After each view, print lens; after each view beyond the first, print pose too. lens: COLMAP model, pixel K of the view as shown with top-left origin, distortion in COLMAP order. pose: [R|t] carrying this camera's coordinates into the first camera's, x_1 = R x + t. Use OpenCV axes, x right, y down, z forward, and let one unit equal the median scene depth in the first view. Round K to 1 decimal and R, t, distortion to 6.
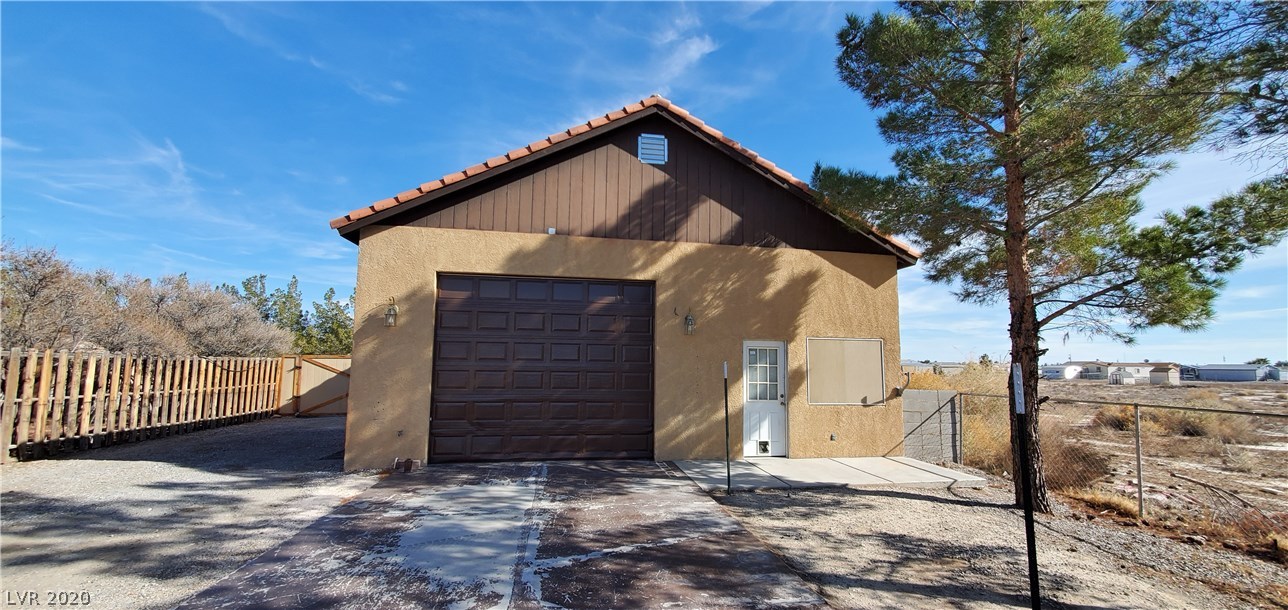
lens RADIAL K [[516.9, 0, 659.8], [0, 516.9, 301.1], [0, 0, 1]] dist [0.006428, -0.000881]
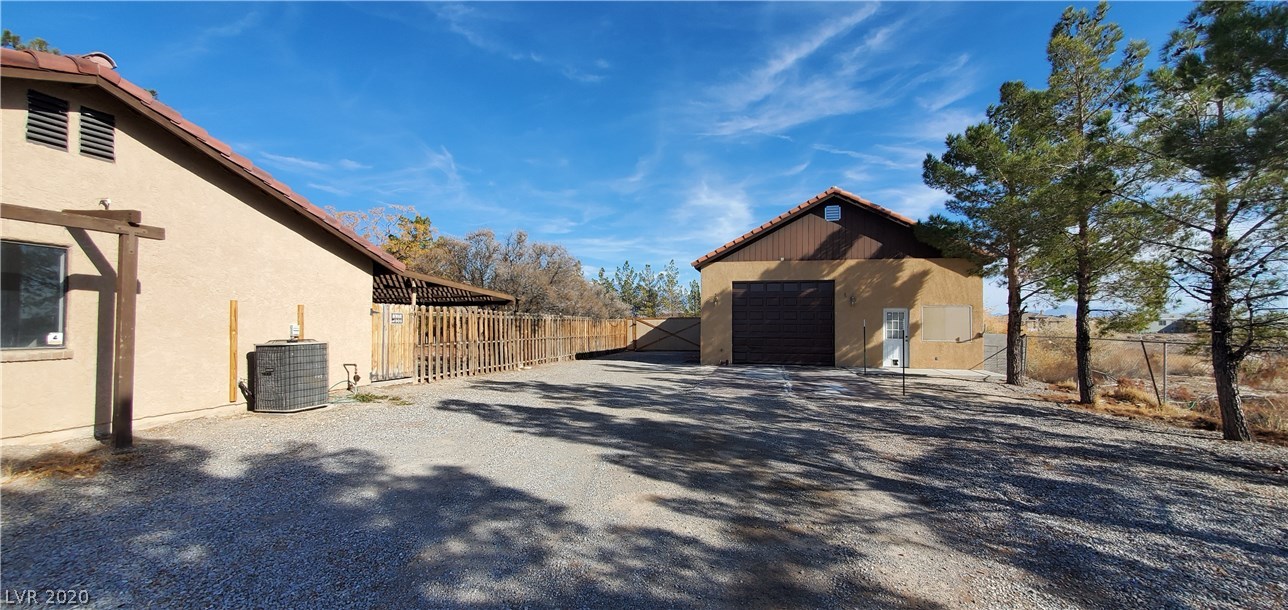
lens RADIAL K [[516.9, 0, 653.3], [0, 516.9, 324.1], [0, 0, 1]] dist [0.006428, -0.000881]
pose [[0.922884, -0.006537, -0.385022, 0.113867], [0.054892, 0.991879, 0.114734, -0.137318], [0.381145, -0.127021, 0.915748, -1.131145]]
